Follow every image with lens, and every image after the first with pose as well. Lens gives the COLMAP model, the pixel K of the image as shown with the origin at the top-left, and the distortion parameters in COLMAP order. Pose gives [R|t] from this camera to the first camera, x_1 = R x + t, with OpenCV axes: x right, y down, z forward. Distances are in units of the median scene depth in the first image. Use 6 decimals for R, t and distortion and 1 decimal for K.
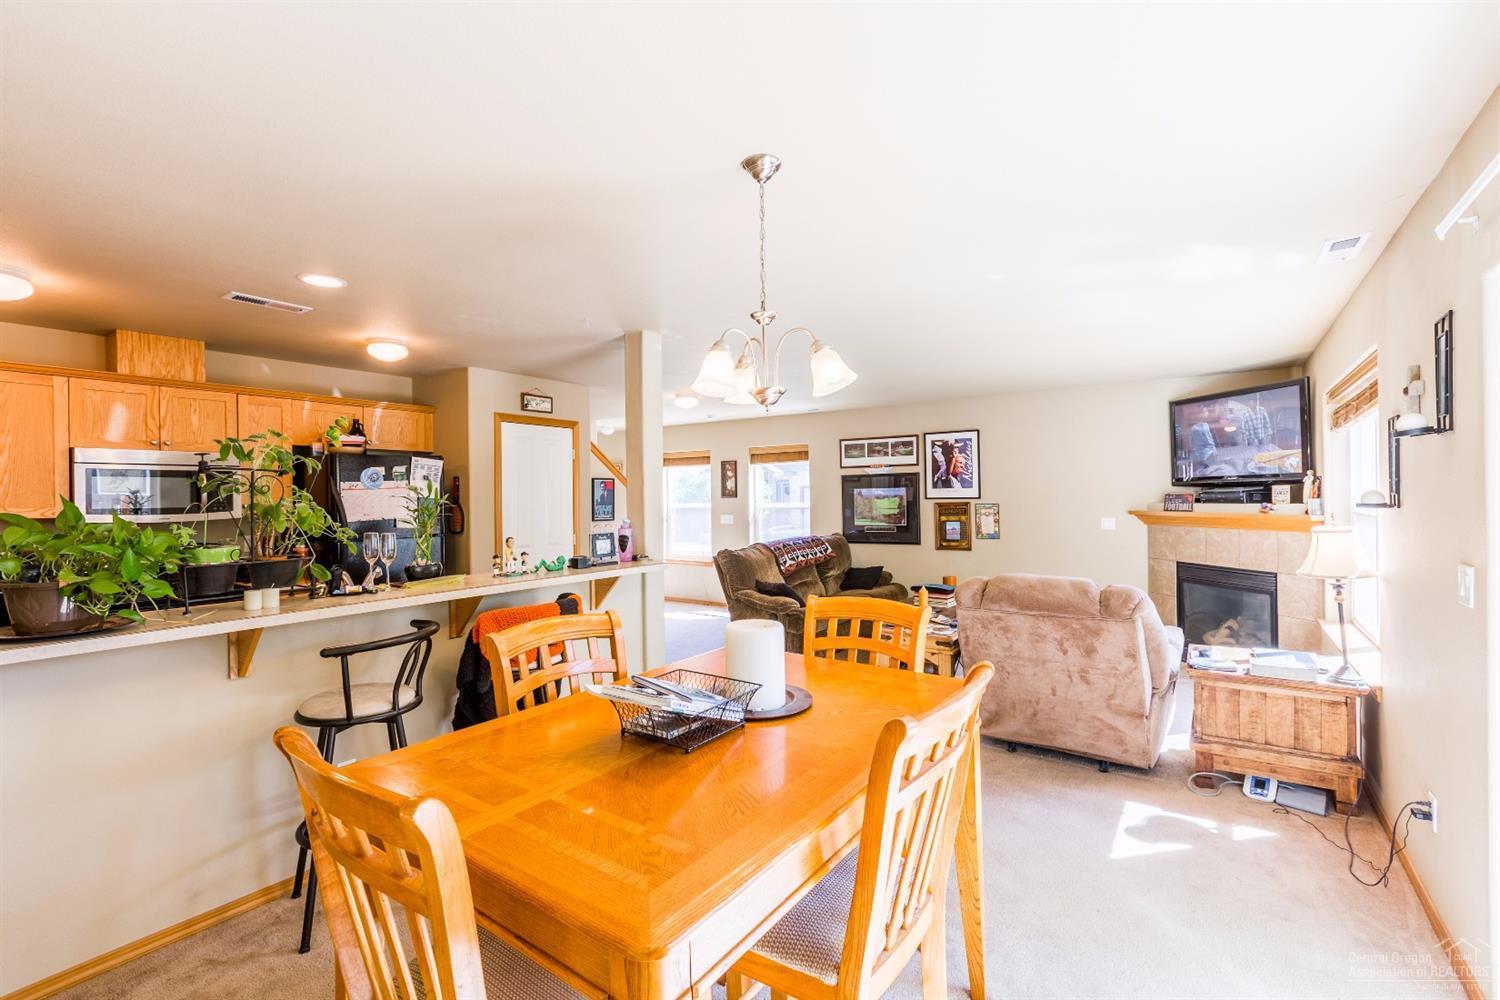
lens RADIAL K [[662.9, 0, 747.9], [0, 662.9, 498.1], [0, 0, 1]] dist [0.001200, 0.000168]
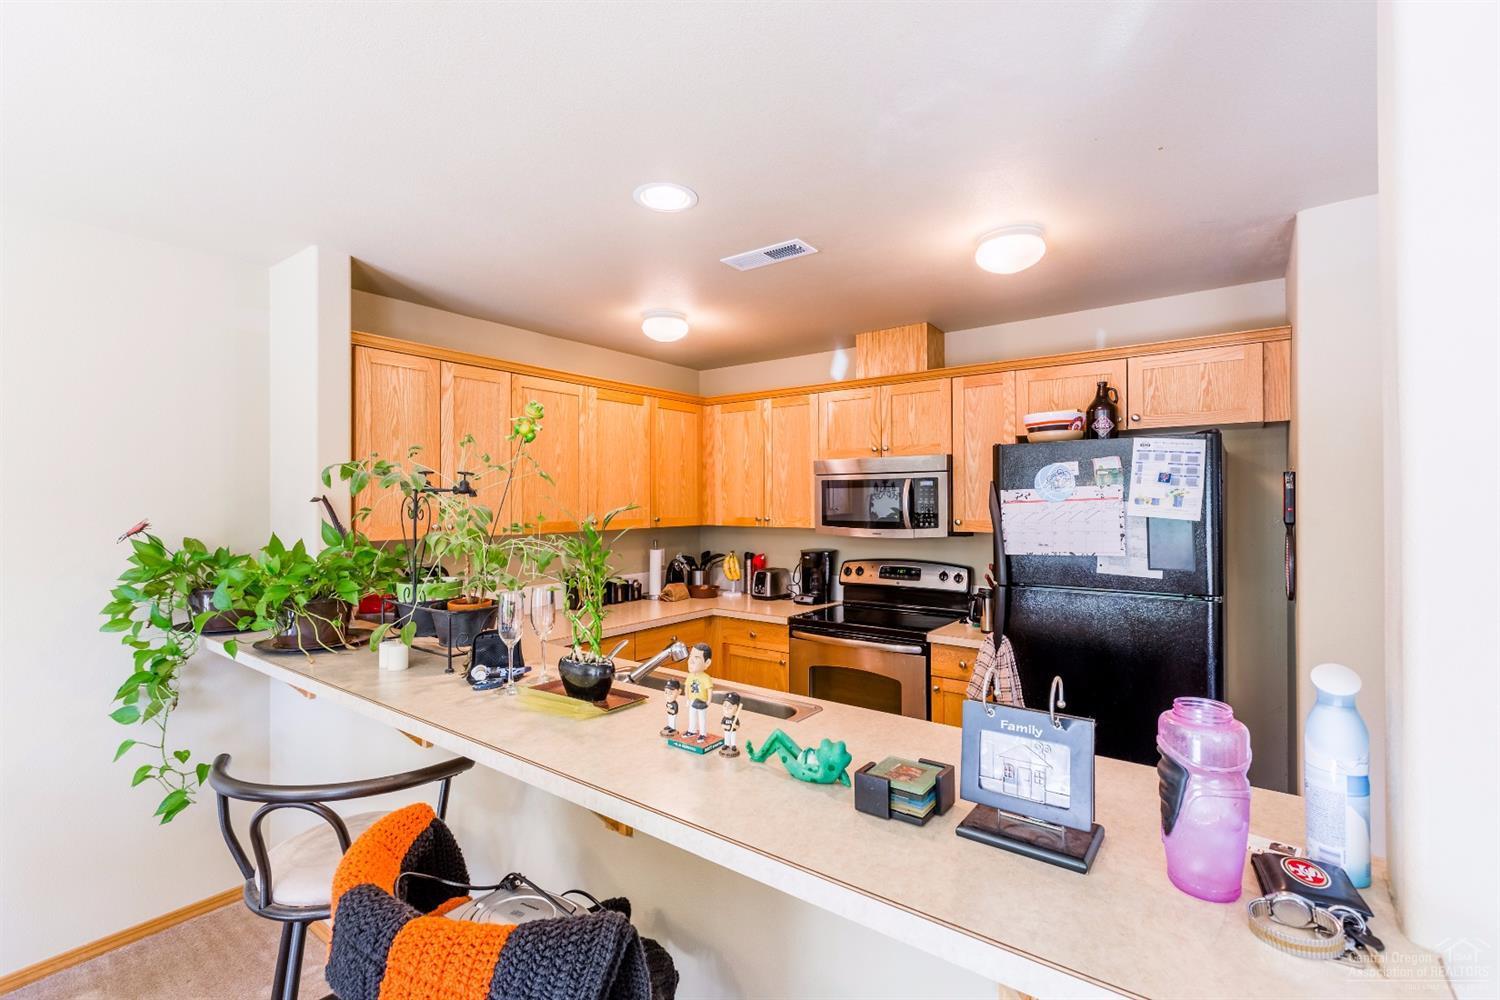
lens RADIAL K [[662.9, 0, 745.3], [0, 662.9, 494.5], [0, 0, 1]] dist [0.001200, 0.000168]
pose [[-0.031883, 0.001480, -0.999491, 0.010922], [0.001045, 0.999998, 0.001448, -0.014776], [0.999491, -0.000999, -0.031885, 0.537053]]
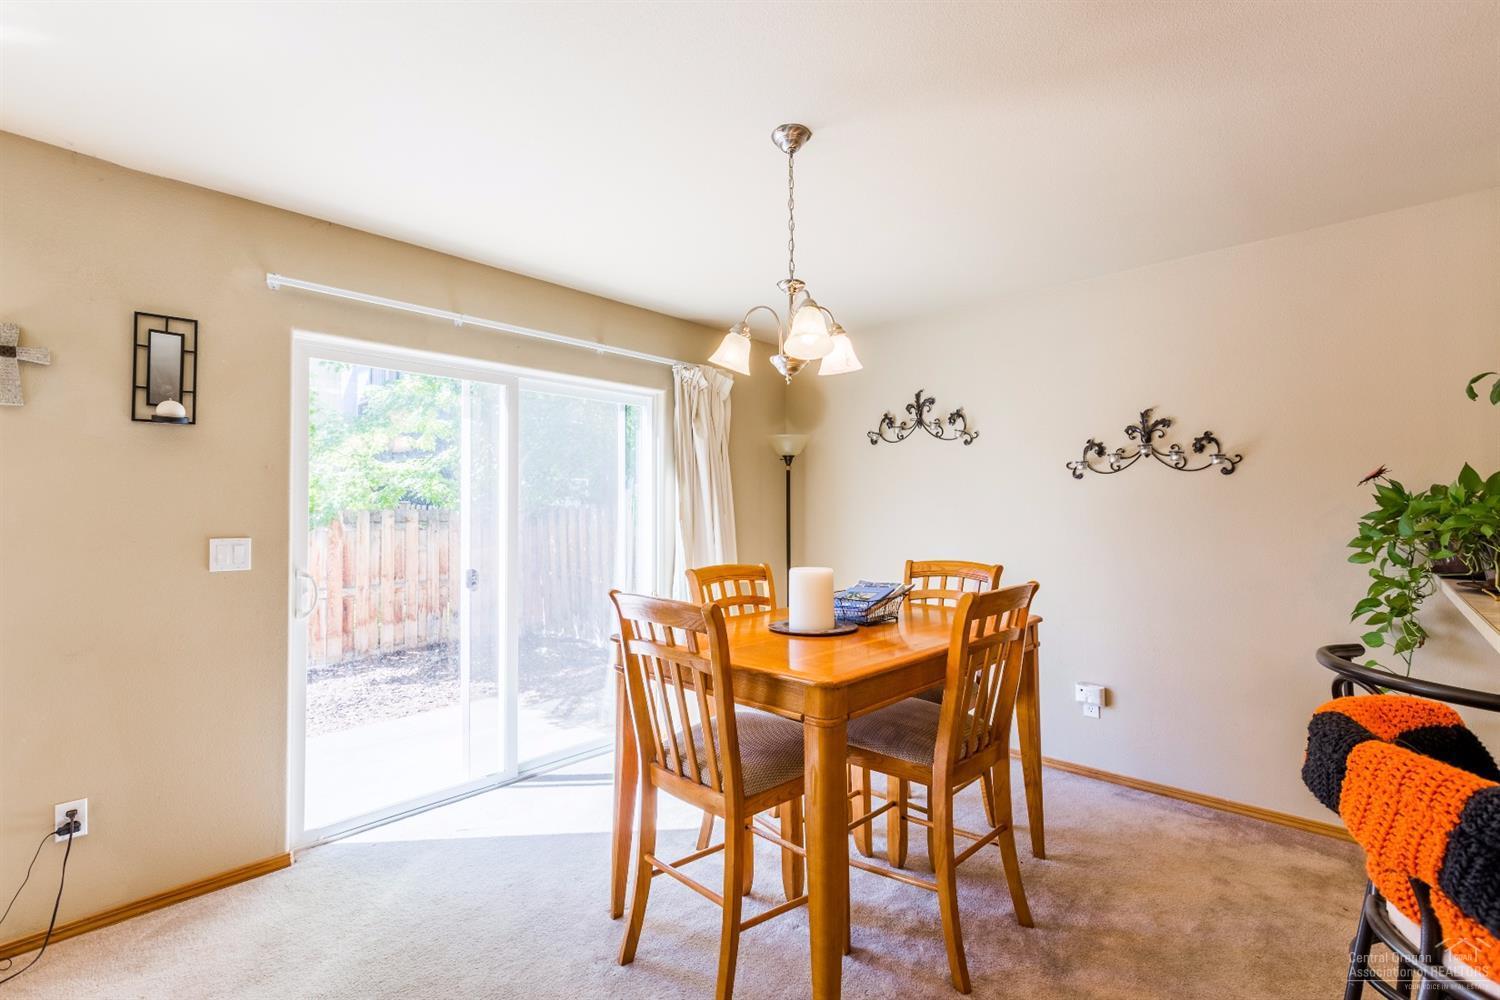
lens RADIAL K [[662.9, 0, 748.5], [0, 662.9, 494.7], [0, 0, 1]] dist [0.001200, 0.000168]
pose [[-0.990176, 0.018774, 0.138560, -0.015954], [0.015353, 0.999551, -0.025715, 0.020055], [-0.138981, -0.023336, -0.990020, 0.642951]]
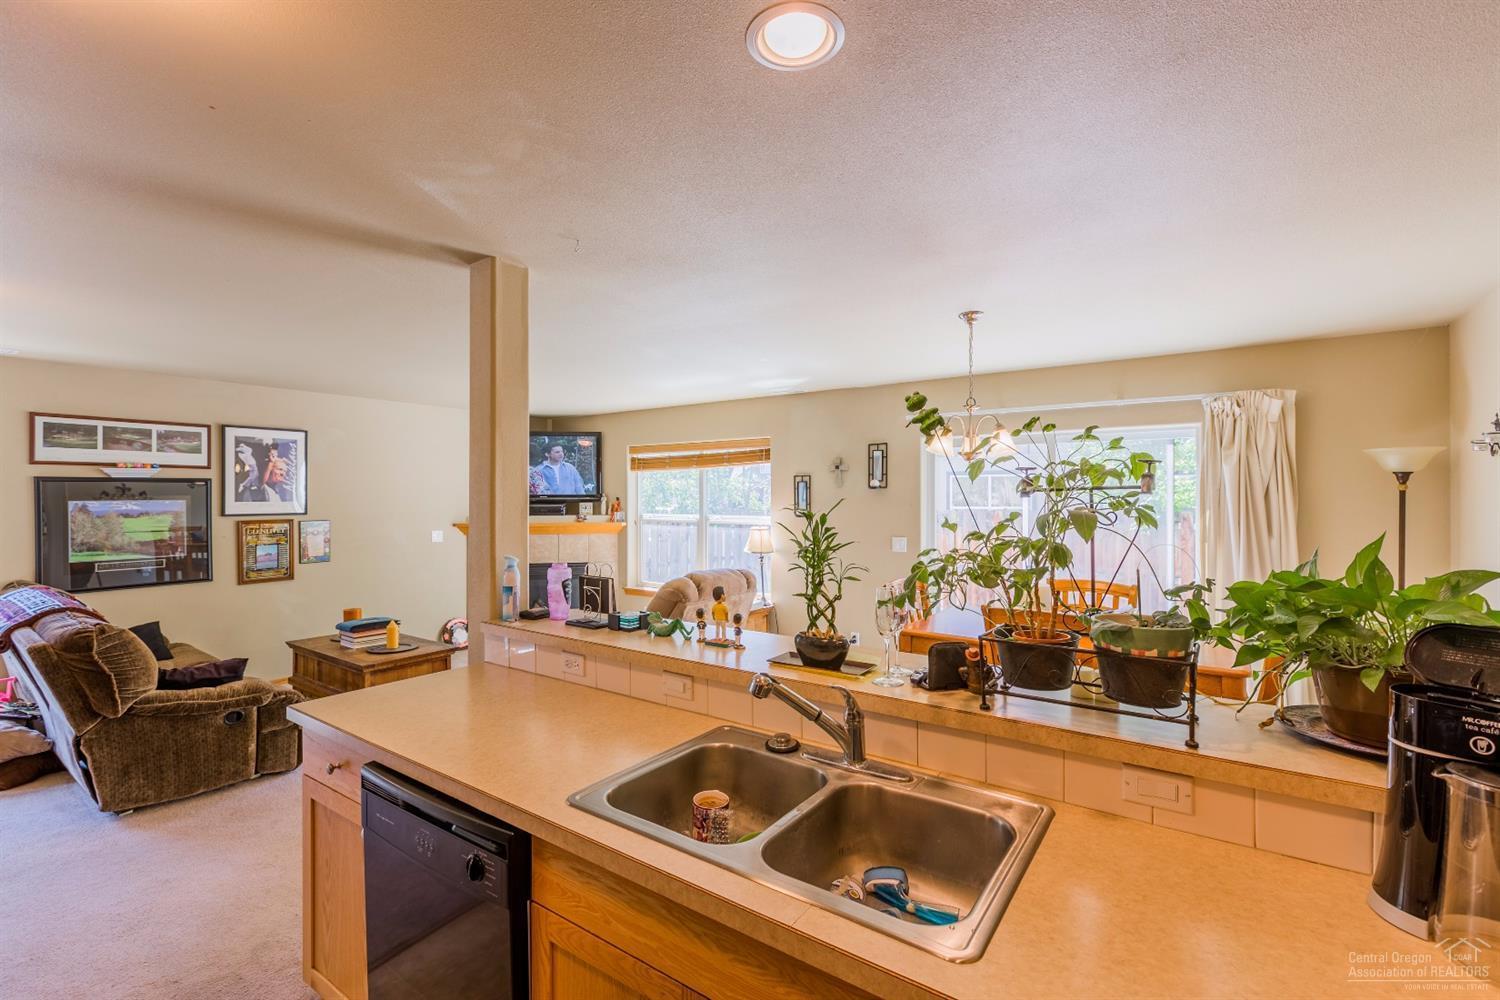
lens RADIAL K [[662.9, 0, 746.5], [0, 662.9, 497.8], [0, 0, 1]] dist [0.001200, 0.000168]
pose [[0.004305, 0.008939, 0.999951, -0.522282], [0.002127, 0.999958, -0.008948, -0.012682], [-0.999988, 0.002165, 0.004286, 0.499387]]
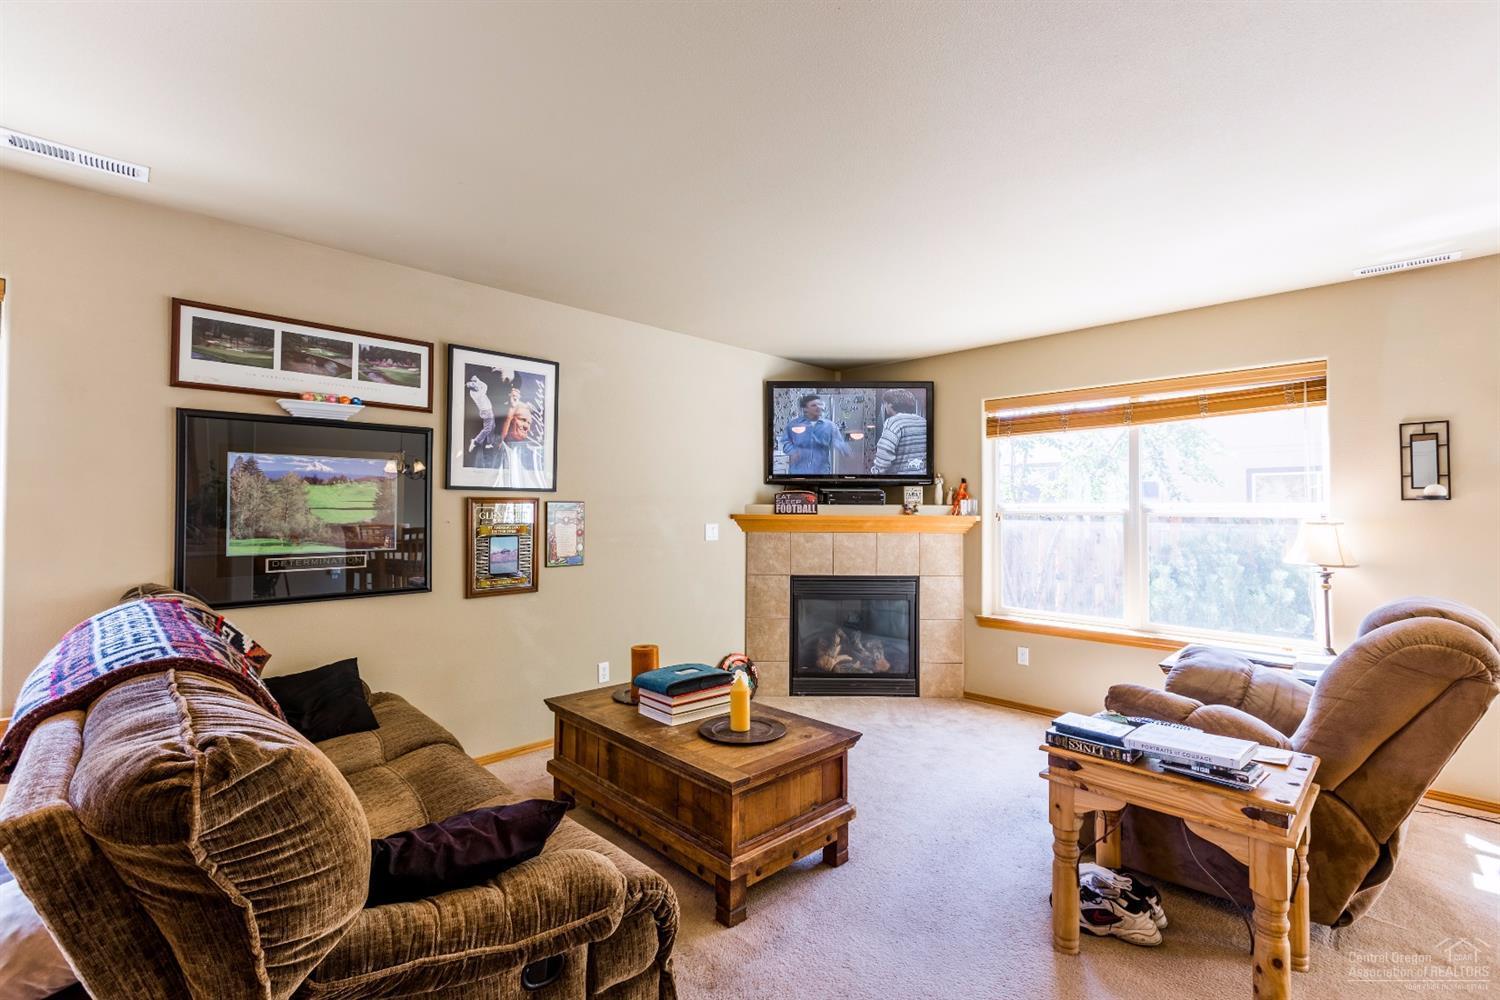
lens RADIAL K [[662.9, 0, 750.7], [0, 662.9, 497.6], [0, 0, 1]] dist [0.001200, 0.000168]
pose [[0.178540, 0.032066, 0.983410, -0.162744], [-0.007273, 0.999485, -0.031270, 0.023227], [-0.983906, -0.001570, 0.178681, 0.832040]]
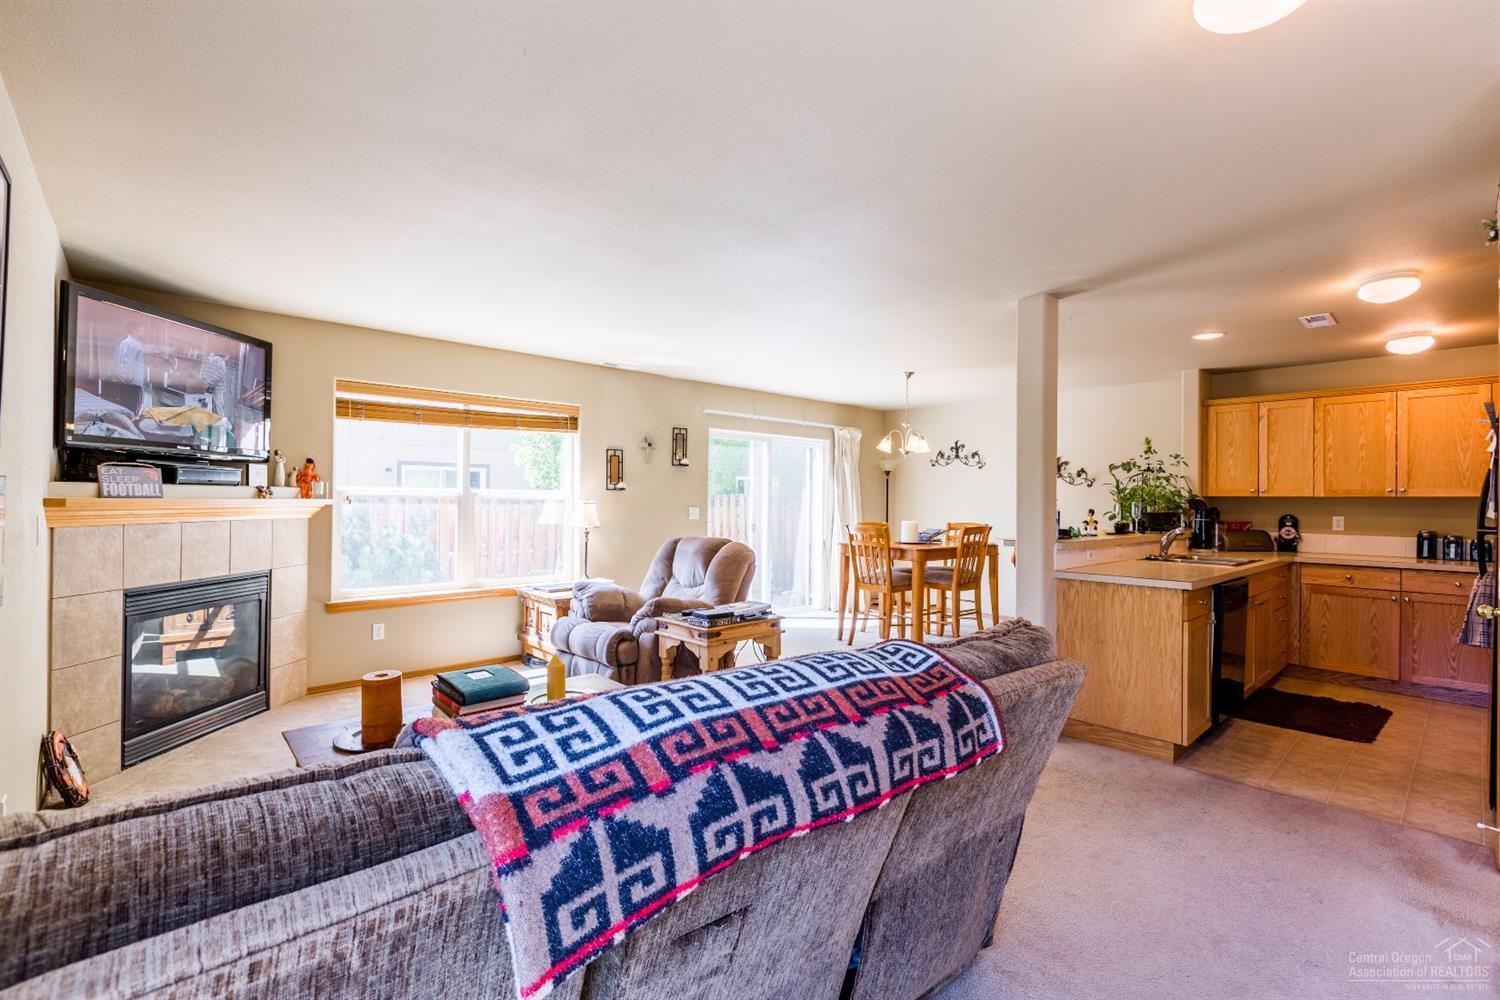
lens RADIAL K [[662.9, 0, 742.9], [0, 662.9, 499.9], [0, 0, 1]] dist [0.001200, 0.000168]
pose [[-0.974636, 0.000786, 0.223794, 0.023139], [0.000692, 1.000000, -0.000495, 0.020219], [-0.223795, -0.000328, -0.974636, 1.309547]]
